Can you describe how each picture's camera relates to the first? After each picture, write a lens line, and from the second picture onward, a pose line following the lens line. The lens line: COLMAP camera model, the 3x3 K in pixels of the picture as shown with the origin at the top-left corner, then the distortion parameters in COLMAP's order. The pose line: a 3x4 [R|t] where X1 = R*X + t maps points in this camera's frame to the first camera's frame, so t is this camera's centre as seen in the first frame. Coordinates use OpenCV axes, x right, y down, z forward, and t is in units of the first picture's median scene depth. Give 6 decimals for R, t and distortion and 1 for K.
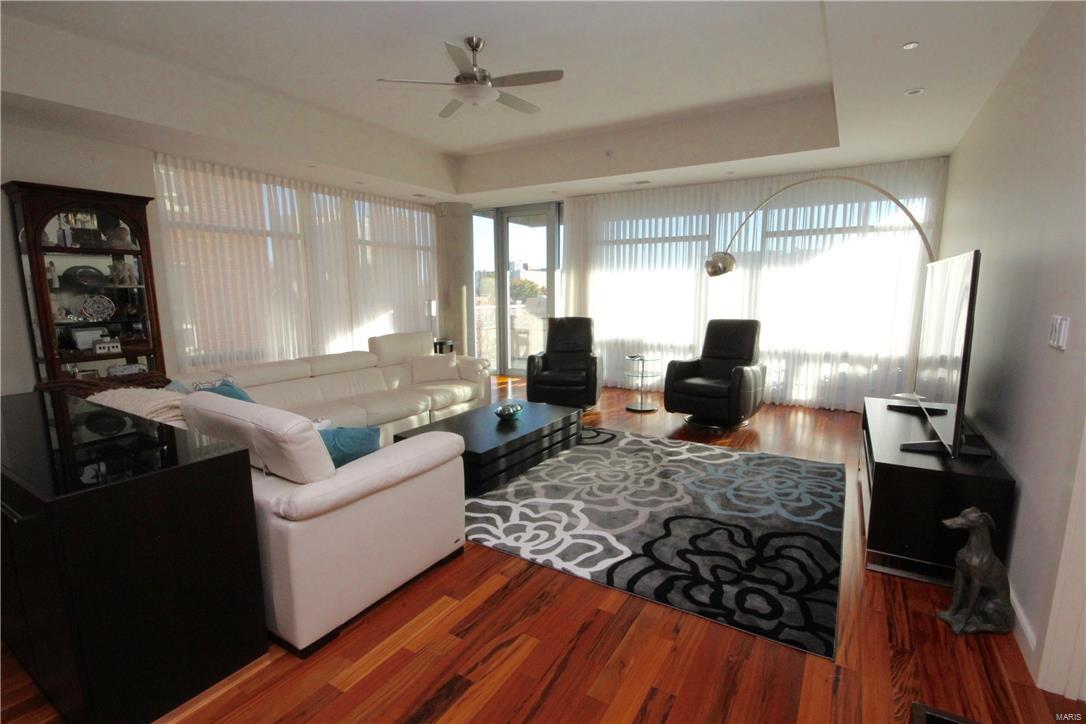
lens RADIAL K [[503.5, 0, 550.0], [0, 503.5, 373.2], [0, 0, 1]] dist [0.007552, -0.011137]
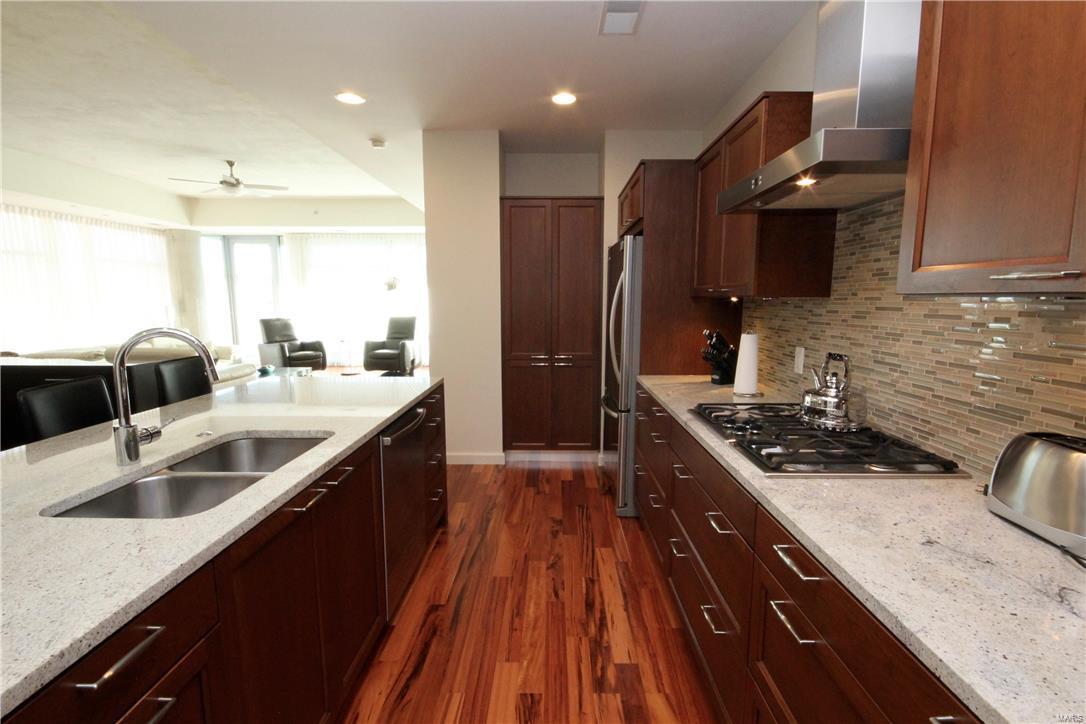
lens RADIAL K [[503.5, 0, 551.7], [0, 503.5, 365.9], [0, 0, 1]] dist [0.007552, -0.011137]
pose [[0.860311, -0.064917, 0.505619, -0.106811], [0.081408, 0.996625, -0.010558, 0.162383], [-0.503227, 0.050245, 0.862692, -0.968844]]
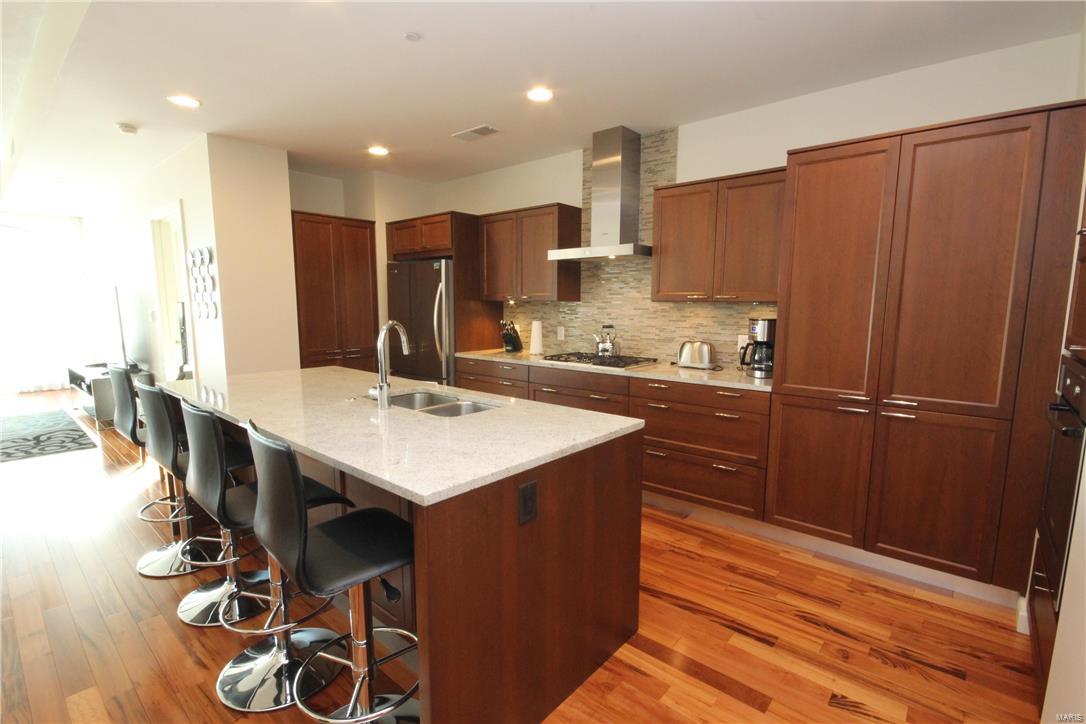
lens RADIAL K [[503.5, 0, 549.8], [0, 503.5, 366.6], [0, 0, 1]] dist [0.007552, -0.011137]
pose [[0.167363, -0.124494, 0.978004, -0.677970], [0.158449, 0.982497, 0.097951, 0.132623], [-0.973079, 0.138570, 0.184159, -0.795051]]
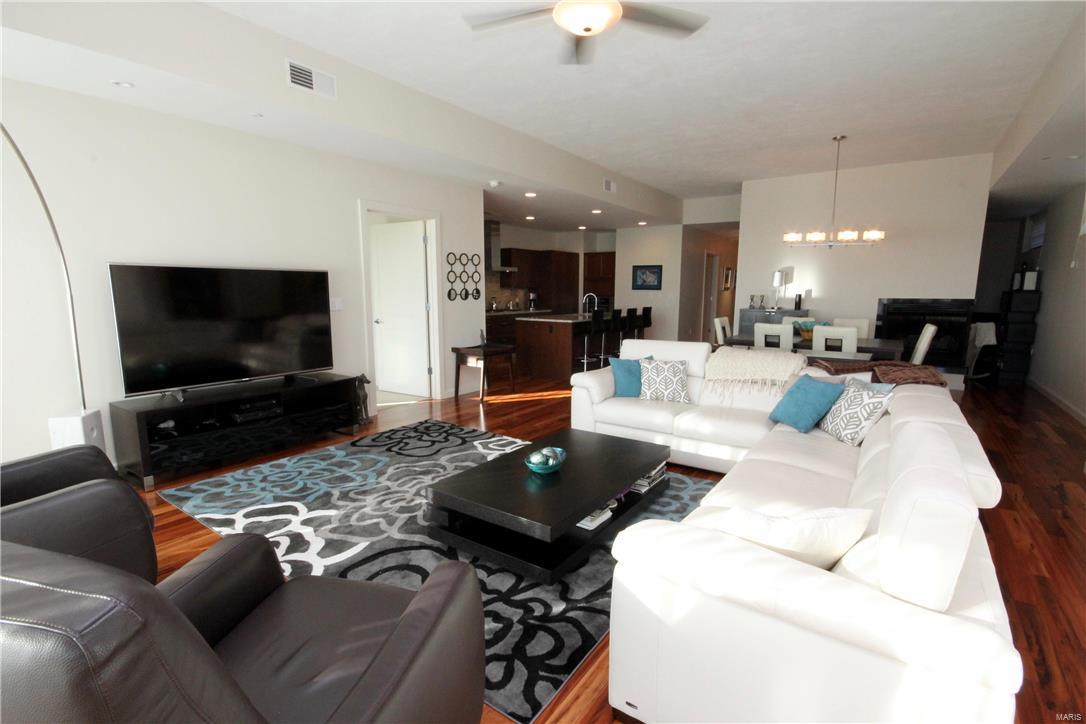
lens RADIAL K [[503.5, 0, 547.8], [0, 503.5, 367.7], [0, 0, 1]] dist [0.007552, -0.011137]
pose [[-0.997789, -0.013008, 0.065182, -0.126685], [0.008354, 0.948344, 0.317134, -0.272774], [-0.065940, 0.316978, -0.946138, 1.619182]]
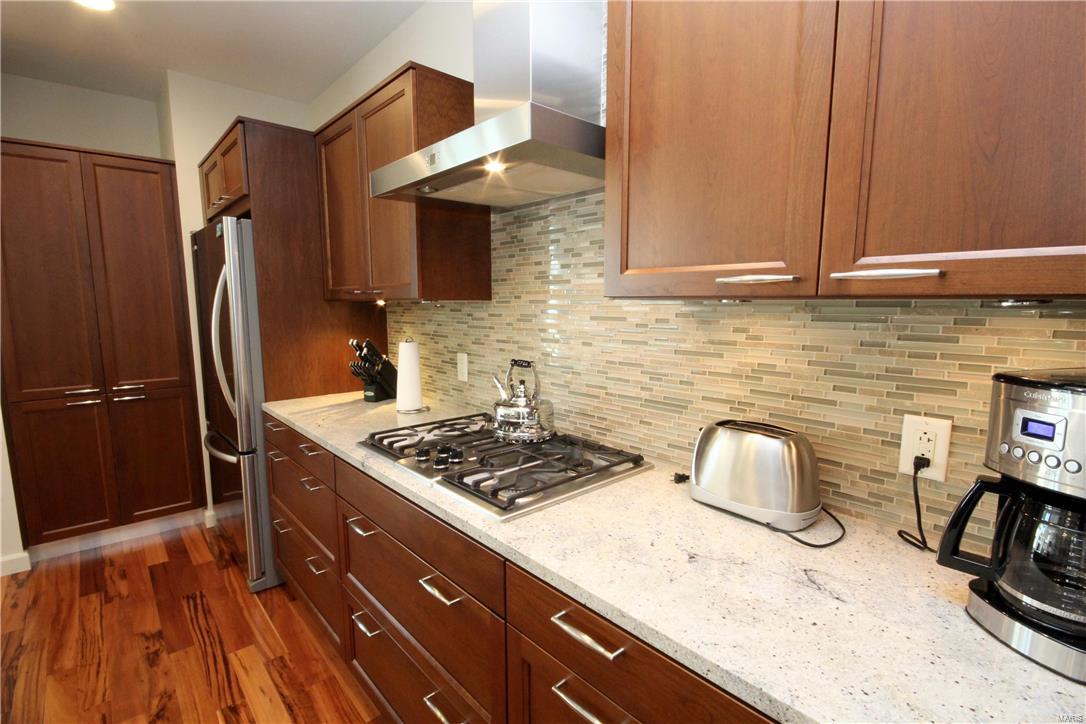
lens RADIAL K [[503.5, 0, 548.9], [0, 503.5, 368.9], [0, 0, 1]] dist [0.007552, -0.011137]
pose [[0.287815, -0.125178, 0.949470, -0.063371], [0.157754, 0.984075, 0.081920, 0.145580], [-0.944604, 0.126205, 0.302979, -0.870833]]
